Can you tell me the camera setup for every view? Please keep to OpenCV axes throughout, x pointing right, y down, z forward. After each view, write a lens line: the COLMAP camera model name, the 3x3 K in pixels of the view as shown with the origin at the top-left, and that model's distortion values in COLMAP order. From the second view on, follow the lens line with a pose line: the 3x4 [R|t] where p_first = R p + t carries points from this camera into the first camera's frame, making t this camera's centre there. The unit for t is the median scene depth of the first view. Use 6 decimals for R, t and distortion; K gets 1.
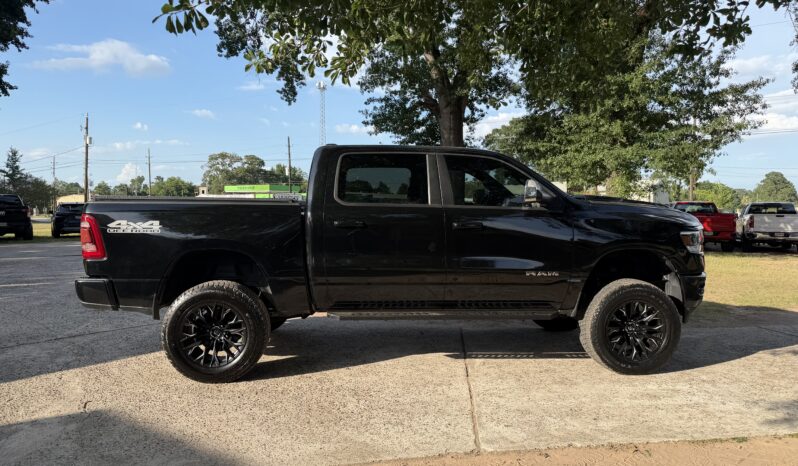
lens RADIAL K [[559.4, 0, 399.0], [0, 559.4, 233.0], [0, 0, 1]] dist [0.055317, -0.061163]
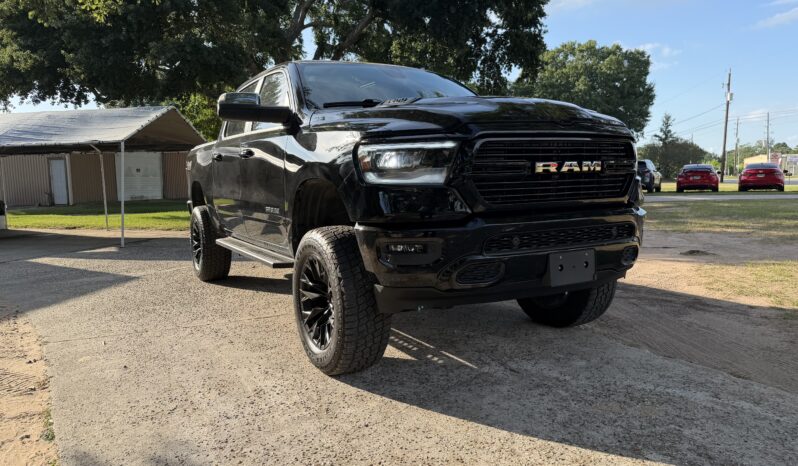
lens RADIAL K [[559.4, 0, 399.0], [0, 559.4, 233.0], [0, 0, 1]] dist [0.055317, -0.061163]
pose [[0.431043, 0.080744, -0.898712, 0.087353], [-0.021974, 0.996632, 0.079002, 0.003155], [0.902064, -0.014305, 0.431365, 0.068288]]
